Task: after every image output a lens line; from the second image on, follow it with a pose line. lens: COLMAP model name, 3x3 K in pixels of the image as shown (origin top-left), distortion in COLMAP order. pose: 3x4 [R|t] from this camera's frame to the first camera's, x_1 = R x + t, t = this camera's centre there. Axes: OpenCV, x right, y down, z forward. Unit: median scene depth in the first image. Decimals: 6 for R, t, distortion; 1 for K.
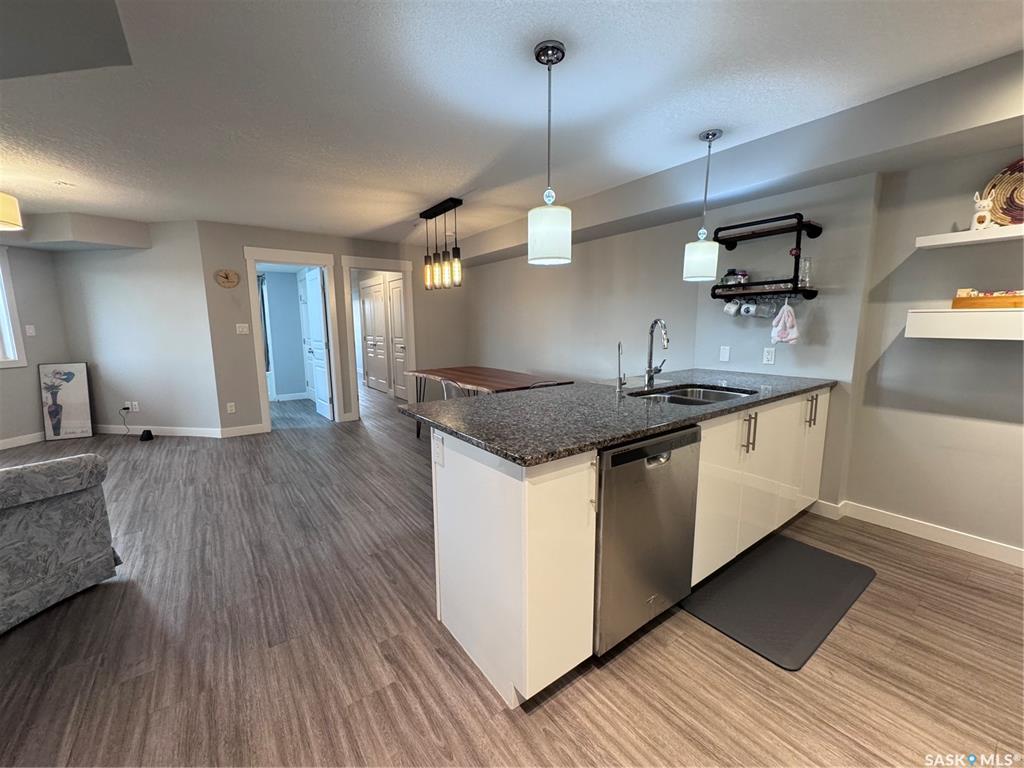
lens RADIAL K [[410.7, 0, 511.4], [0, 410.7, 379.9], [0, 0, 1]] dist [-0.000392, 0.000510]
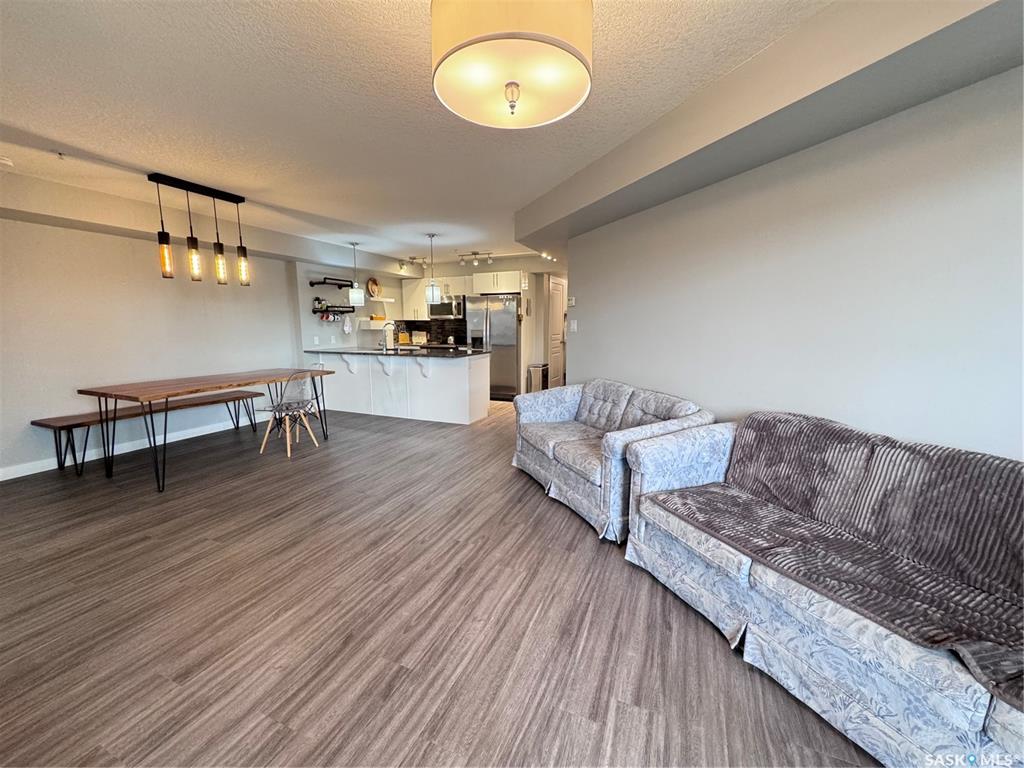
lens RADIAL K [[410.7, 0, 509.6], [0, 410.7, 381.2], [0, 0, 1]] dist [-0.000392, 0.000510]
pose [[-0.500182, -0.106530, 0.859342, -1.628816], [0.127459, 0.972536, 0.194751, -0.144173], [-0.856488, 0.206942, -0.472867, 1.200026]]
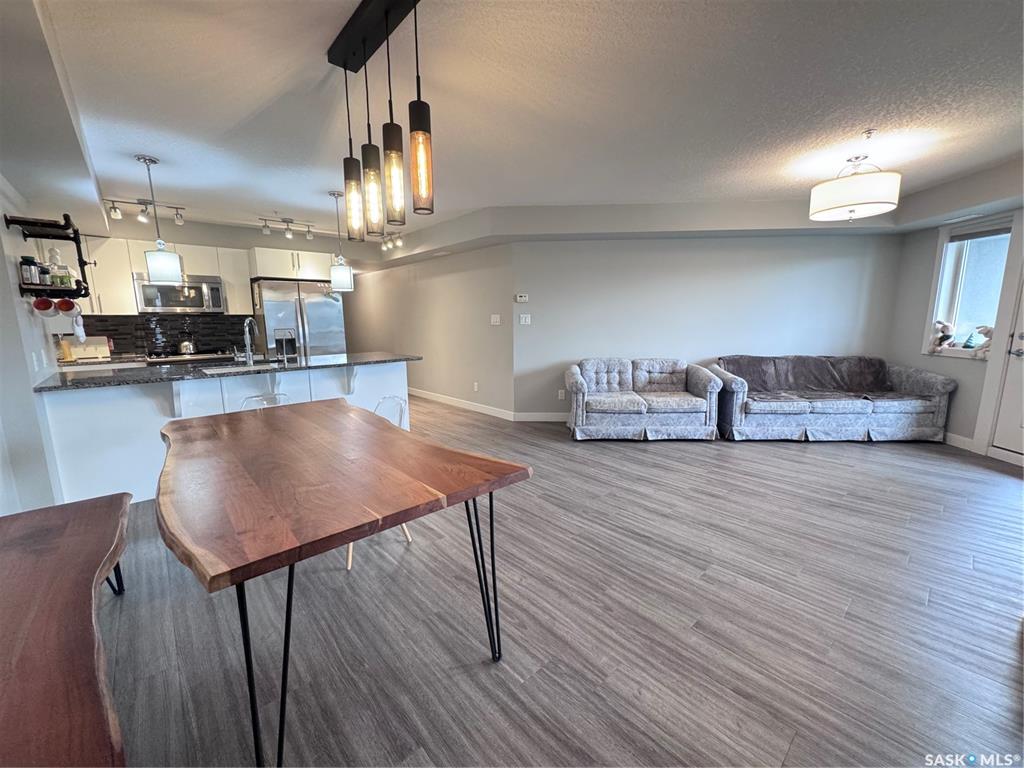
lens RADIAL K [[410.7, 0, 508.9], [0, 410.7, 384.6], [0, 0, 1]] dist [-0.000392, 0.000510]
pose [[-0.995461, 0.036062, -0.088070, -0.324876], [0.008449, 0.955259, 0.295651, -0.259548], [0.094791, 0.293565, -0.951228, 1.901443]]
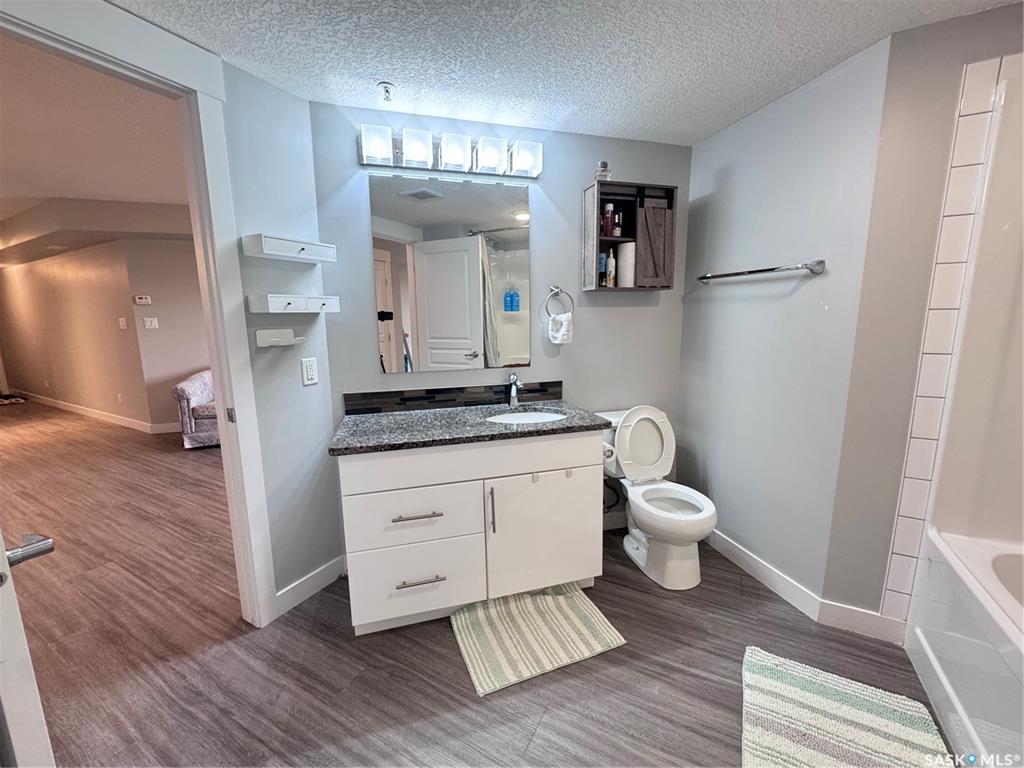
lens RADIAL K [[410.7, 0, 507.2], [0, 410.7, 385.7], [0, 0, 1]] dist [-0.000392, 0.000510]
pose [[-0.911252, 0.090309, -0.401826, -1.084071], [-0.034008, 0.955831, 0.291942, -0.287789], [0.410443, 0.279698, -0.867932, 2.180338]]
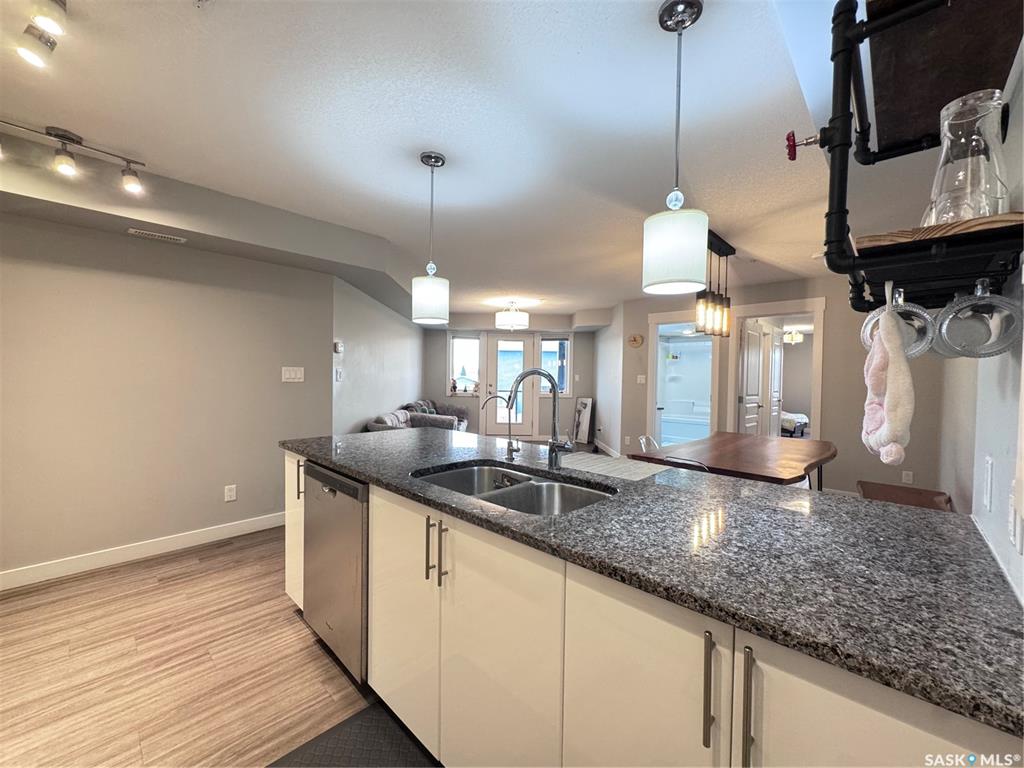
lens RADIAL K [[410.7, 0, 507.9], [0, 410.7, 389.1], [0, 0, 1]] dist [-0.000392, 0.000510]
pose [[0.168417, 0.041507, -0.984842, 0.764820], [-0.150747, 0.988445, 0.015880, -0.084548], [0.974121, 0.145787, 0.172728, 0.625326]]
